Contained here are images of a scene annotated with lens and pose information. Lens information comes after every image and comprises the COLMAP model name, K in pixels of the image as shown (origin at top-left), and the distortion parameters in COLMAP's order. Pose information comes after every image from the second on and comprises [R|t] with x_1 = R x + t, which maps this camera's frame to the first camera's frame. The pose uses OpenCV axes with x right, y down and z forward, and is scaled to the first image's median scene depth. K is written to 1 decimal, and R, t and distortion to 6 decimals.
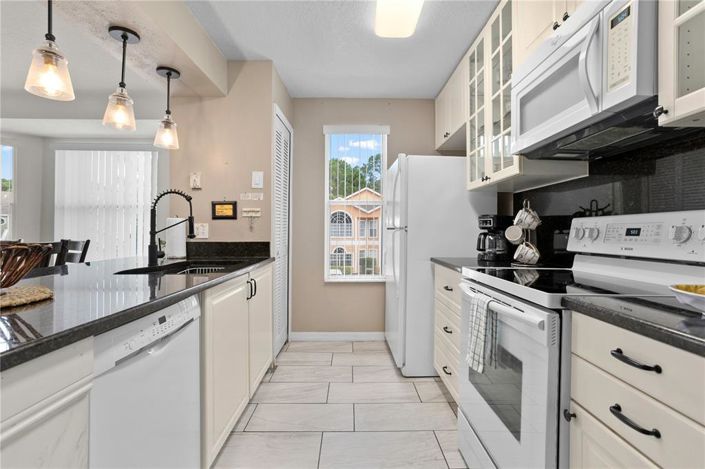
lens RADIAL K [[340.4, 0, 355.4], [0, 340.4, 230.4], [0, 0, 1]] dist [-0.056934, 0.030785]
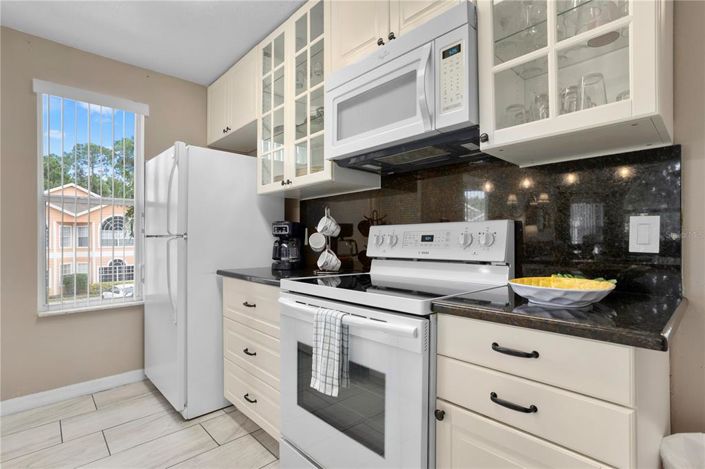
lens RADIAL K [[343.6, 0, 352.9], [0, 343.6, 239.6], [0, 0, 1]] dist [-0.060142, 0.032756]
pose [[0.742624, -0.007927, 0.669662, -0.130156], [0.005063, 0.999968, 0.006223, 0.000204], [-0.669689, -0.001231, 0.742640, 0.194284]]
